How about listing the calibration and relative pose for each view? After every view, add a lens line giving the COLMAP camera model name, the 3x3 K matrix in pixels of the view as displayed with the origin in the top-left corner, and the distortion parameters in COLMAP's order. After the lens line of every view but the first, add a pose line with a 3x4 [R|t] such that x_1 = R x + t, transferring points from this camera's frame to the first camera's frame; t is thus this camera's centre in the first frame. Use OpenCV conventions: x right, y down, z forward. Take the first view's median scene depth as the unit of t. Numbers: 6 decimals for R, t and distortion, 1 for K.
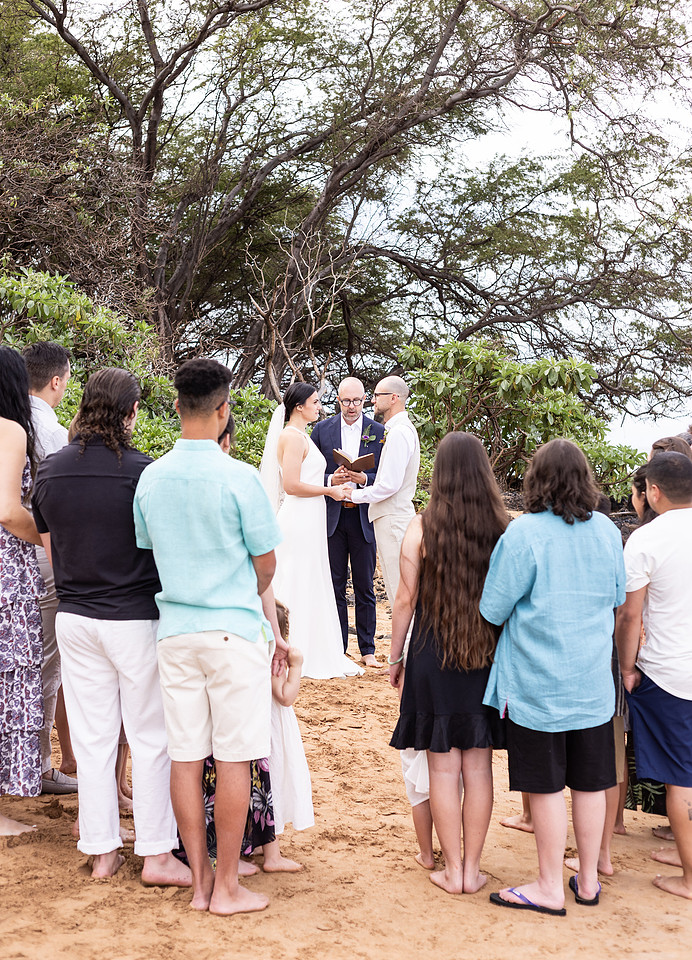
lens RADIAL K [[1480.7, 0, 345.8], [0, 1480.7, 429.8], [0, 0, 1]] dist [-0.004839, 0.003451]
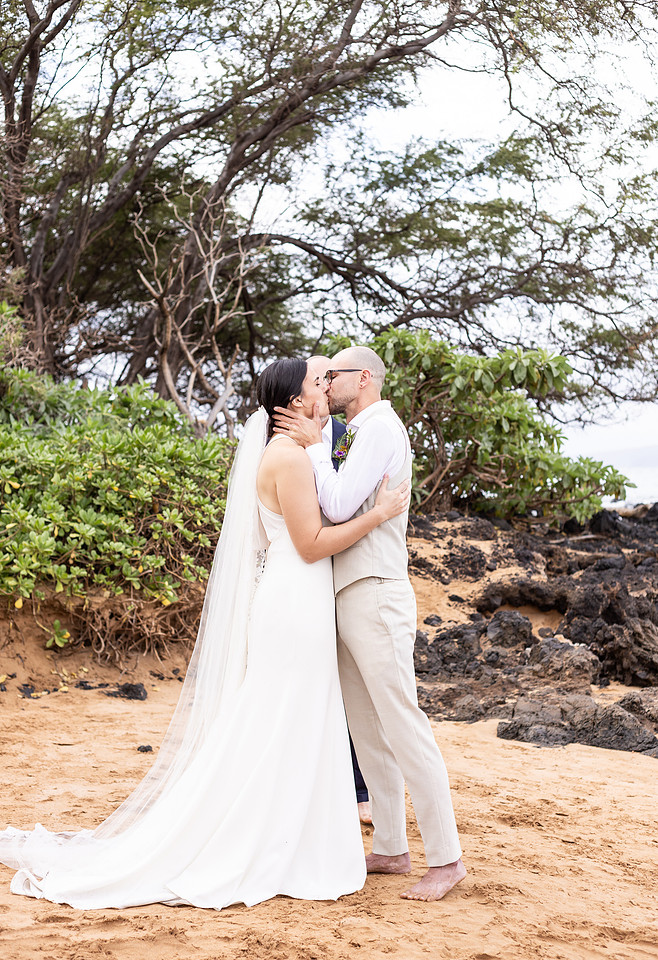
lens RADIAL K [[1419.5, 0, 332.6], [0, 1419.5, 450.3], [0, 0, 1]] dist [0.007557, -0.020445]
pose [[0.997629, -0.001977, 0.068791, -0.008251], [0.001453, 0.999970, 0.007670, 0.000345], [-0.068804, -0.007552, 0.997602, 0.138598]]
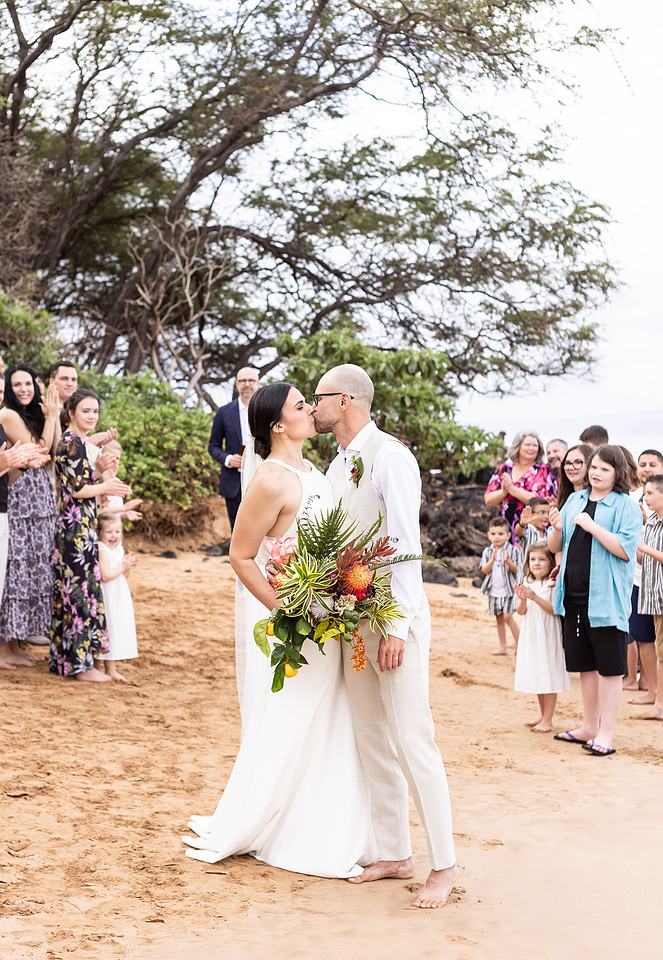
lens RADIAL K [[1698.6, 0, 242.4], [0, 1698.6, 477.1], [0, 0, 1]] dist [-0.031070, 0.041904]
pose [[0.998510, 0.006216, 0.054223, -0.034573], [-0.008761, 0.998864, 0.046832, -0.005684], [-0.053870, -0.047237, 0.997430, -0.168915]]
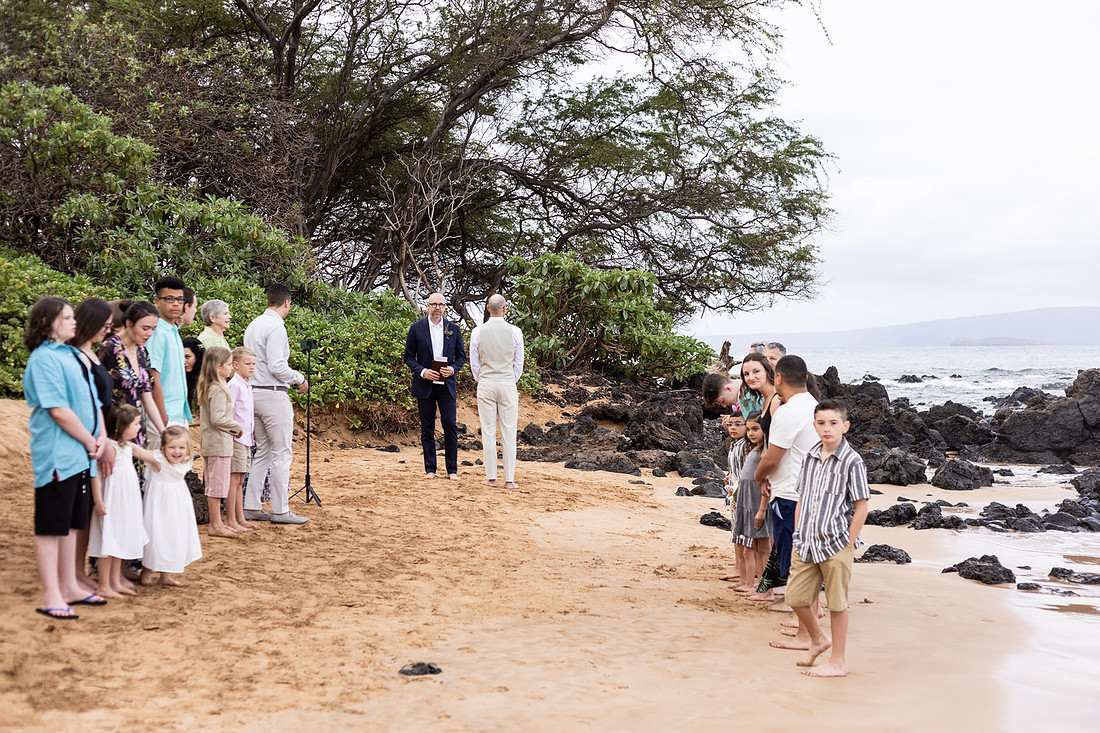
lens RADIAL K [[1558.4, 0, 550.0], [0, 1558.4, 366.5], [0, 0, 1]] dist [0.009616, -0.019556]
pose [[0.998170, 0.004374, 0.060309, -0.003141], [-0.006430, 0.999403, 0.033931, -0.005178], [-0.060124, -0.034257, 0.997603, -0.202917]]
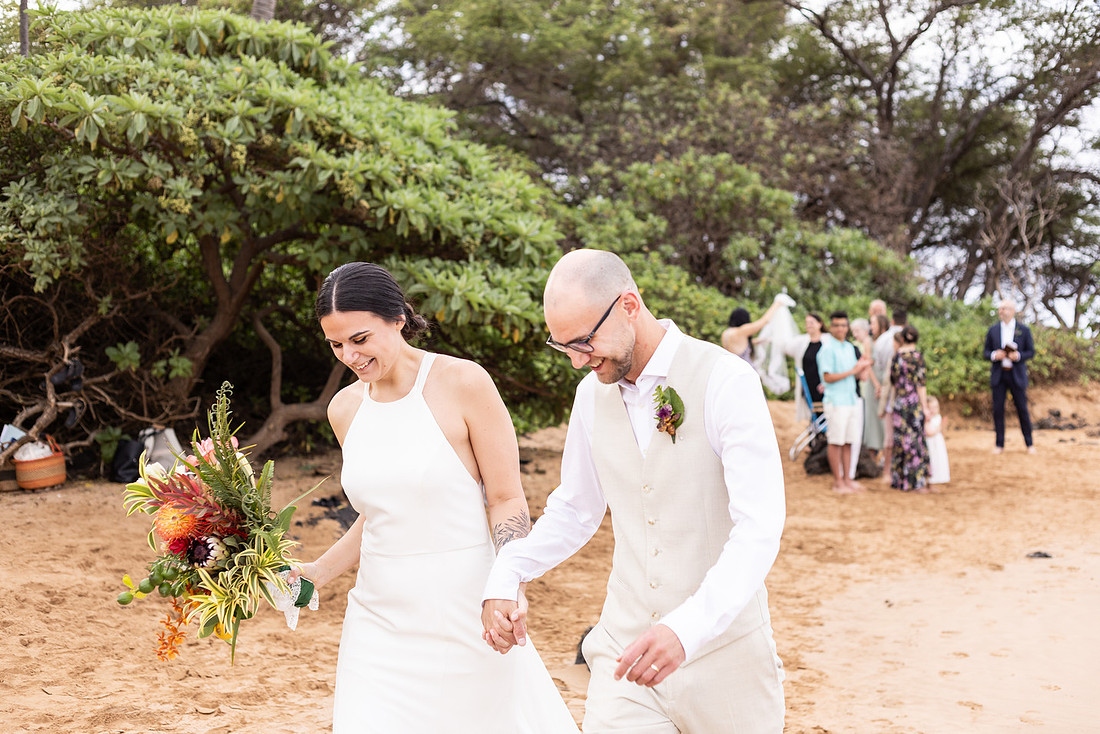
lens RADIAL K [[1521.4, 0, 550.0], [0, 1521.4, 367.0], [0, 0, 1]] dist [0.008093, -0.050727]
pose [[0.950757, -0.022940, -0.309086, -0.005890], [0.034383, 0.998908, 0.031627, -0.012971], [0.308023, -0.040696, 0.950508, -0.354190]]
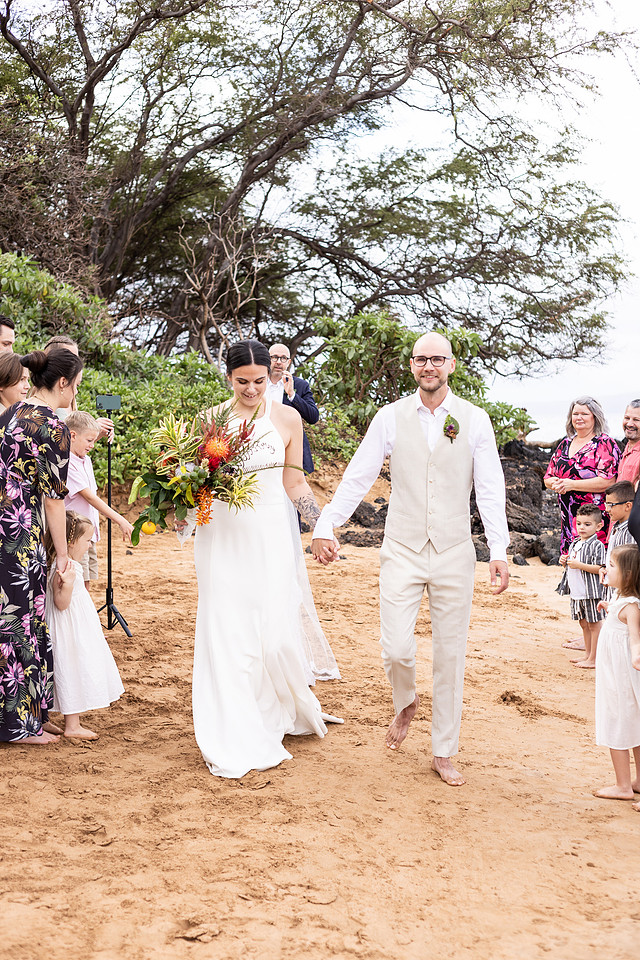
lens RADIAL K [[1327.8, 0, 320.0], [0, 1327.8, 480.0], [0, 0, 1]] dist [0.008093, -0.050727]
pose [[0.997859, -0.005237, 0.065199, -0.018159], [0.000681, 0.997568, 0.069693, -0.000728], [-0.065405, -0.069499, 0.995436, -0.036227]]
